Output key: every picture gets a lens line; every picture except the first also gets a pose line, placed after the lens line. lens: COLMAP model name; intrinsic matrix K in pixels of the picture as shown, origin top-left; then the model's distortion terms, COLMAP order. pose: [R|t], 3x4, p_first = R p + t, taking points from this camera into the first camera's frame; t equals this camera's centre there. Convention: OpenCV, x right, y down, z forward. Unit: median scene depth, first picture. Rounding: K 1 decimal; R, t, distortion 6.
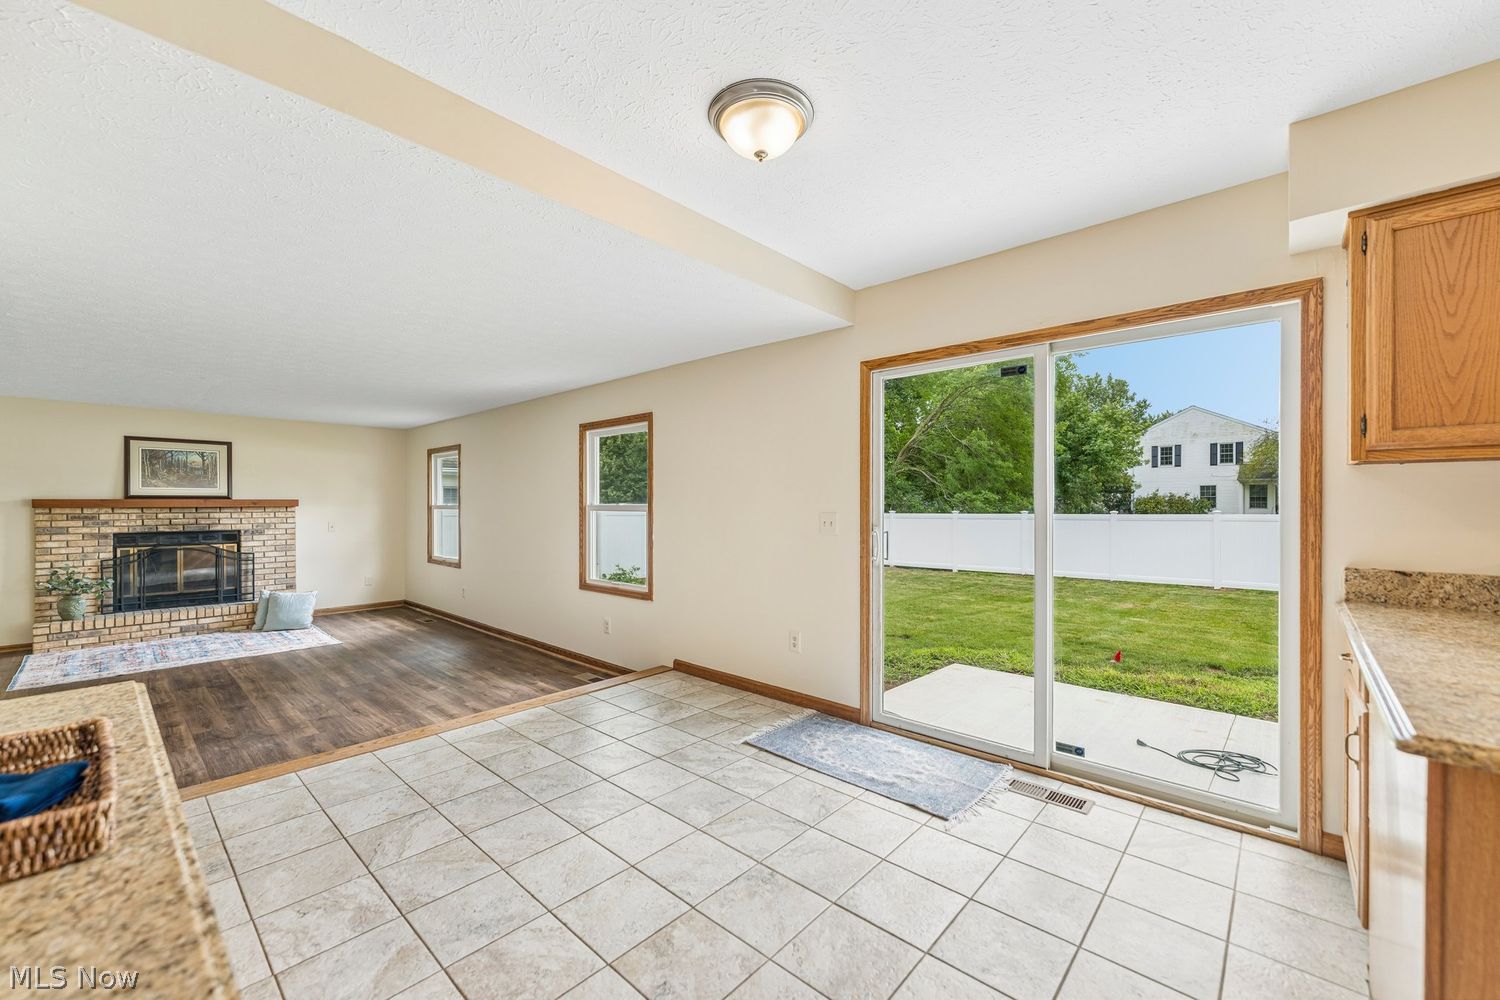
lens RADIAL K [[594.8, 0, 748.1], [0, 594.8, 504.0], [0, 0, 1]] dist [-0.002046, -0.000067]
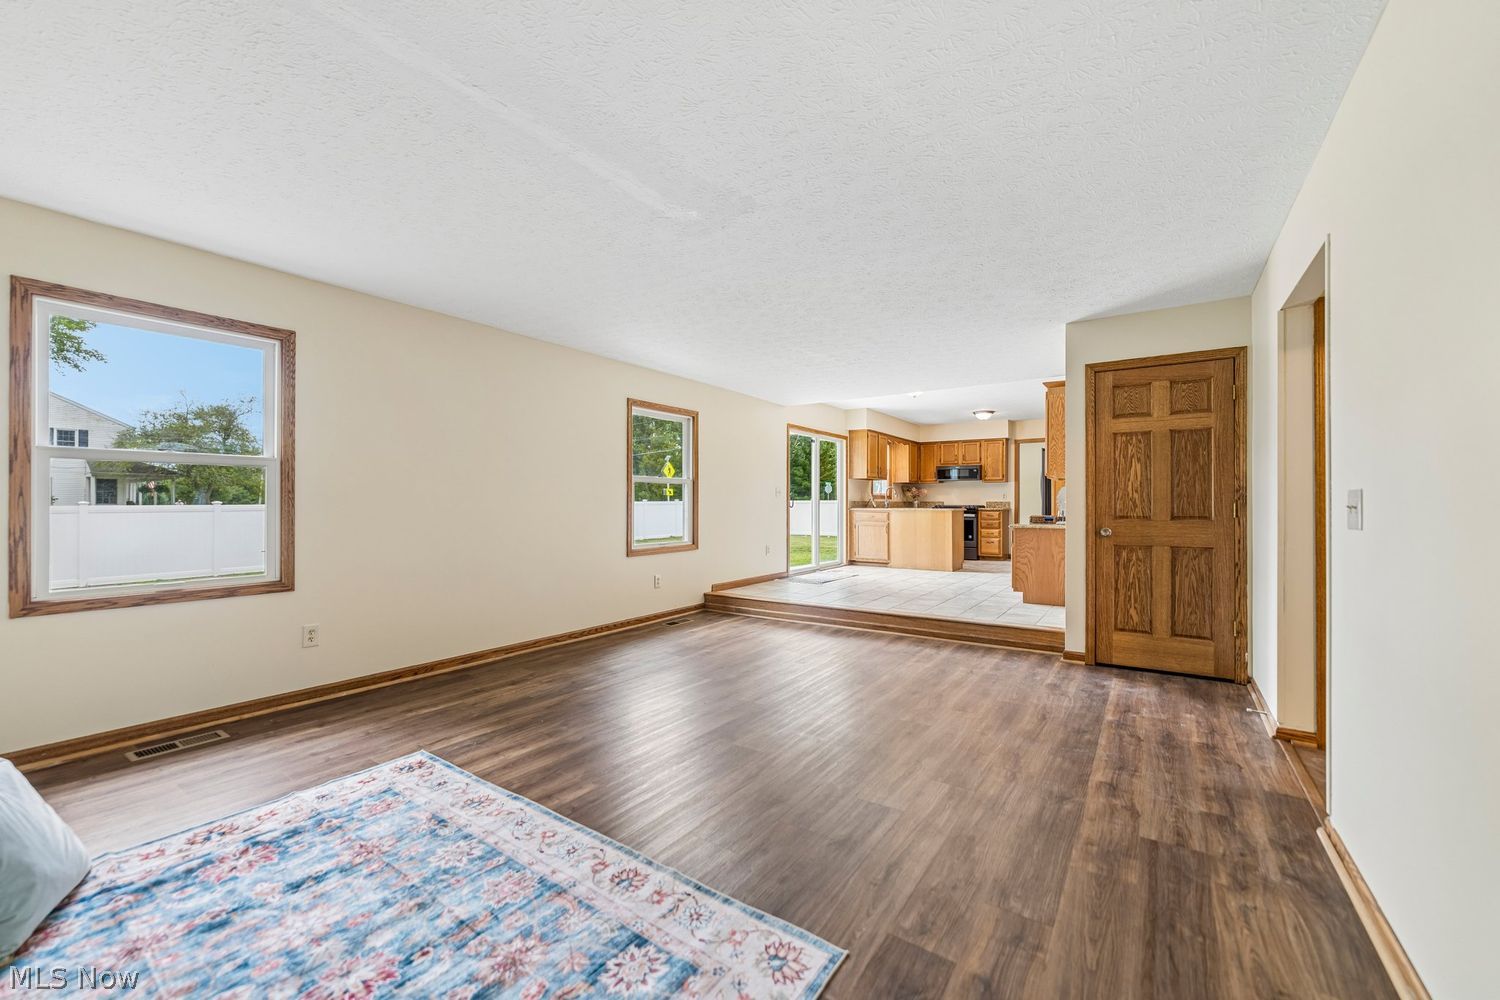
lens RADIAL K [[594.8, 0, 748.1], [0, 594.8, 504.0], [0, 0, 1]] dist [-0.002046, -0.000067]
pose [[-0.136194, 0.000579, 0.990682, -1.172166], [0.000248, 1.000000, -0.000550, 0.045217], [-0.990682, 0.000171, -0.136194, 0.818202]]
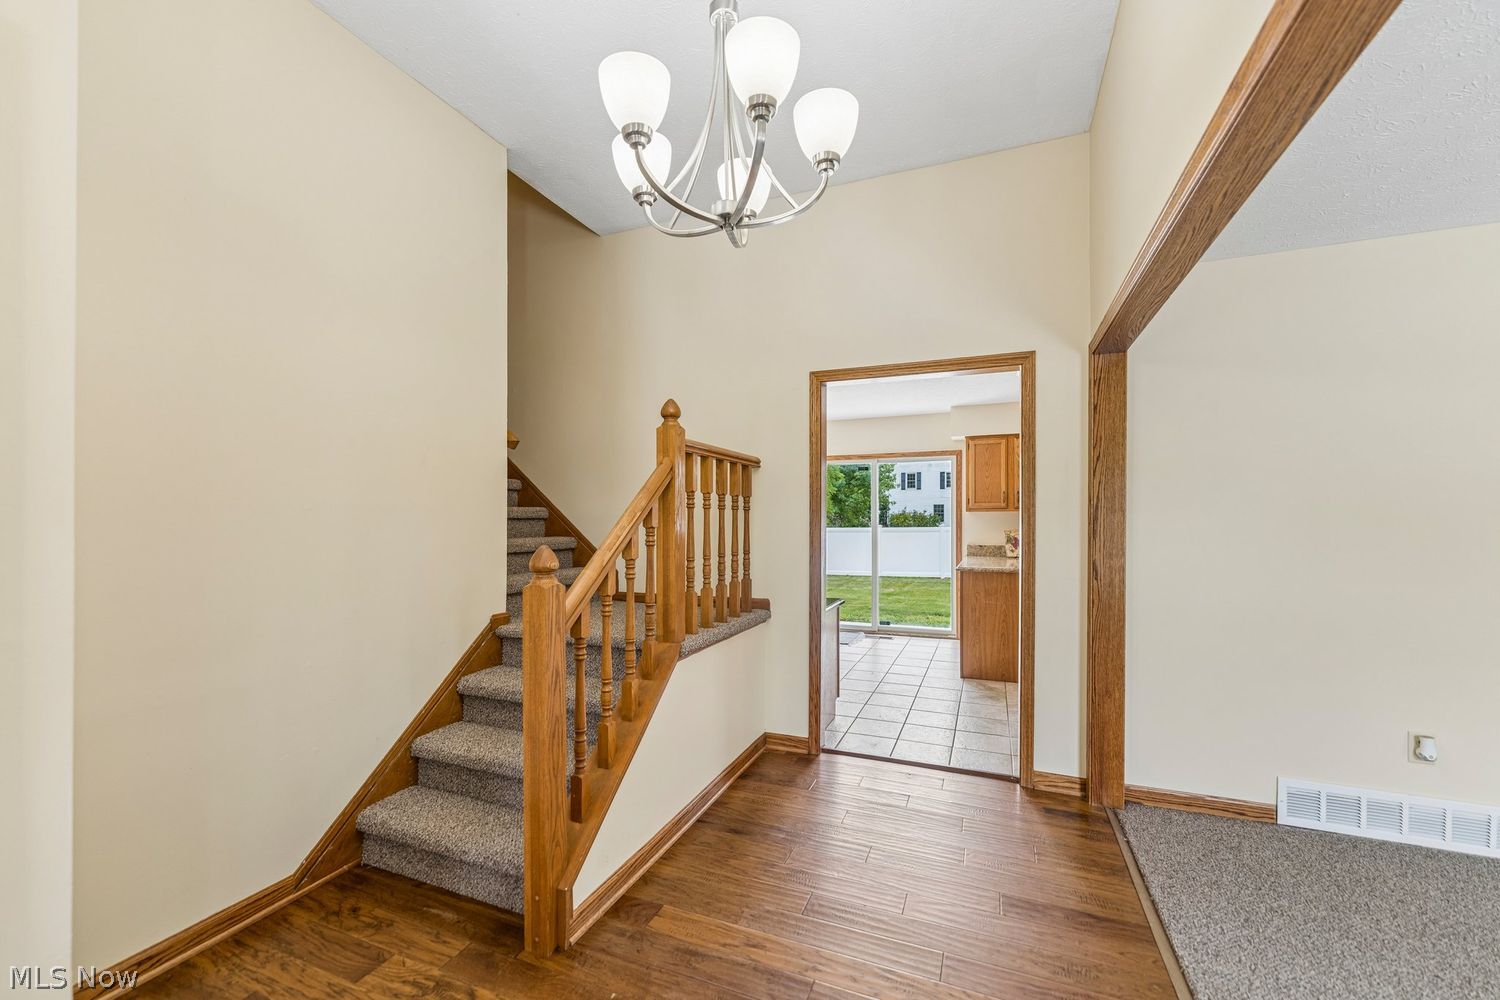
lens RADIAL K [[604.1, 0, 749.1], [0, 604.1, 516.7], [0, 0, 1]] dist [0.000038, -0.000074]
pose [[0.938497, 0.000259, 0.345288, -0.387894], [0.000742, 0.999996, -0.002768, -0.010709], [-0.345287, 0.002854, 0.938493, -0.528487]]
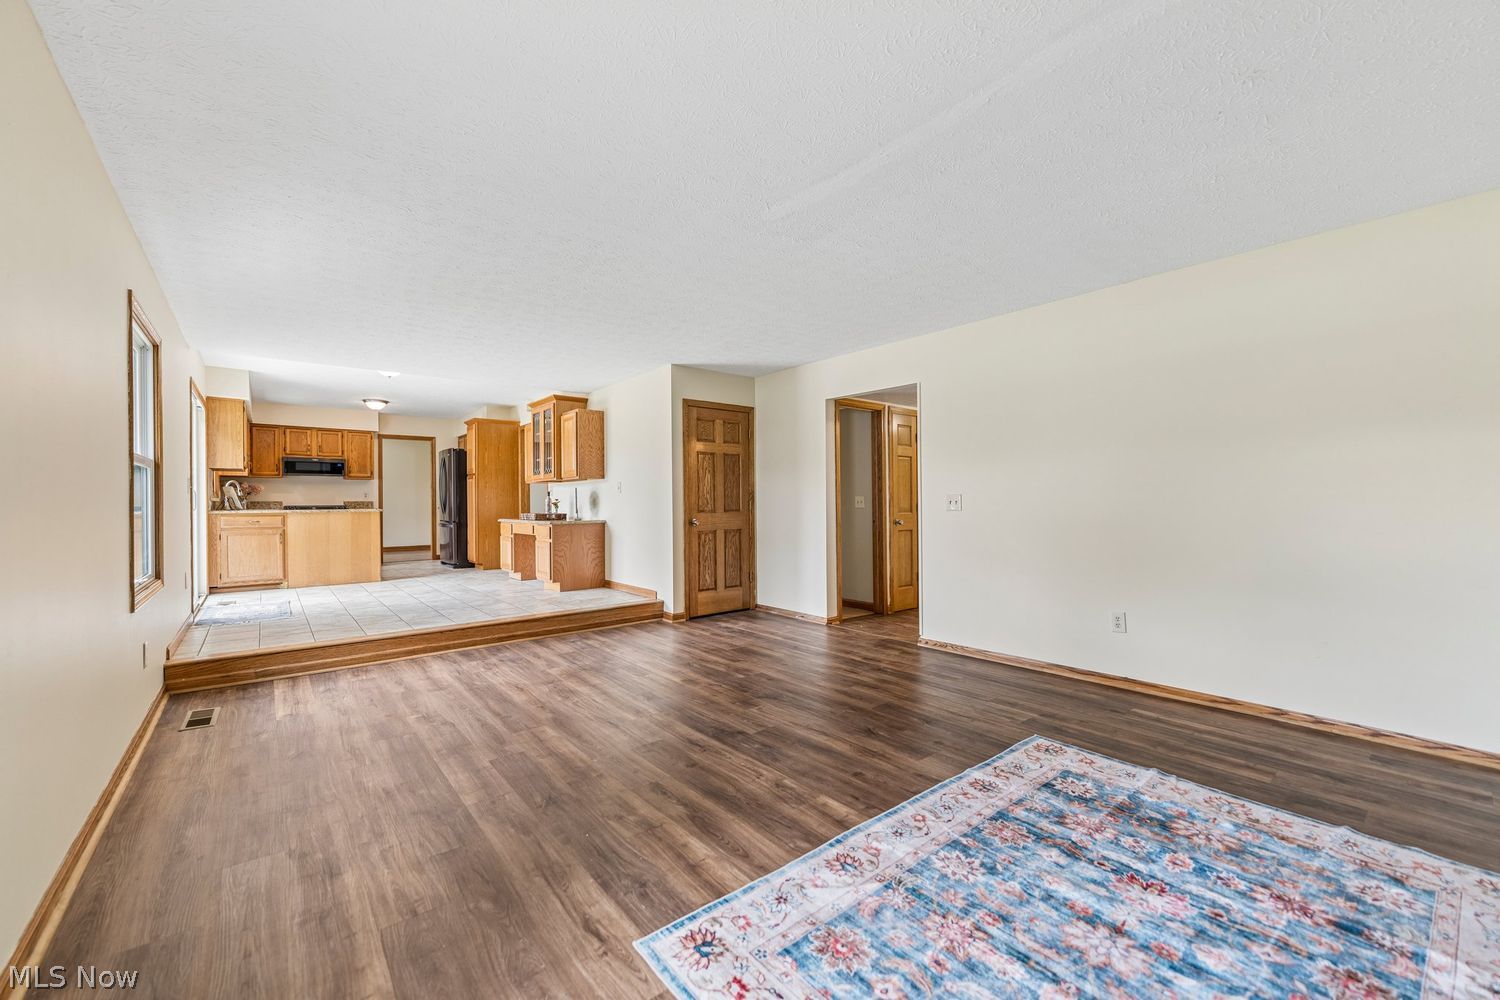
lens RADIAL K [[594.8, 0, 748.1], [0, 594.8, 504.0], [0, 0, 1]] dist [-0.002046, -0.000067]
pose [[-0.988927, 0.005936, 0.148281, -0.772331], [0.006633, 0.999969, 0.004207, 0.044714], [-0.148251, 0.005144, -0.988936, 1.249302]]
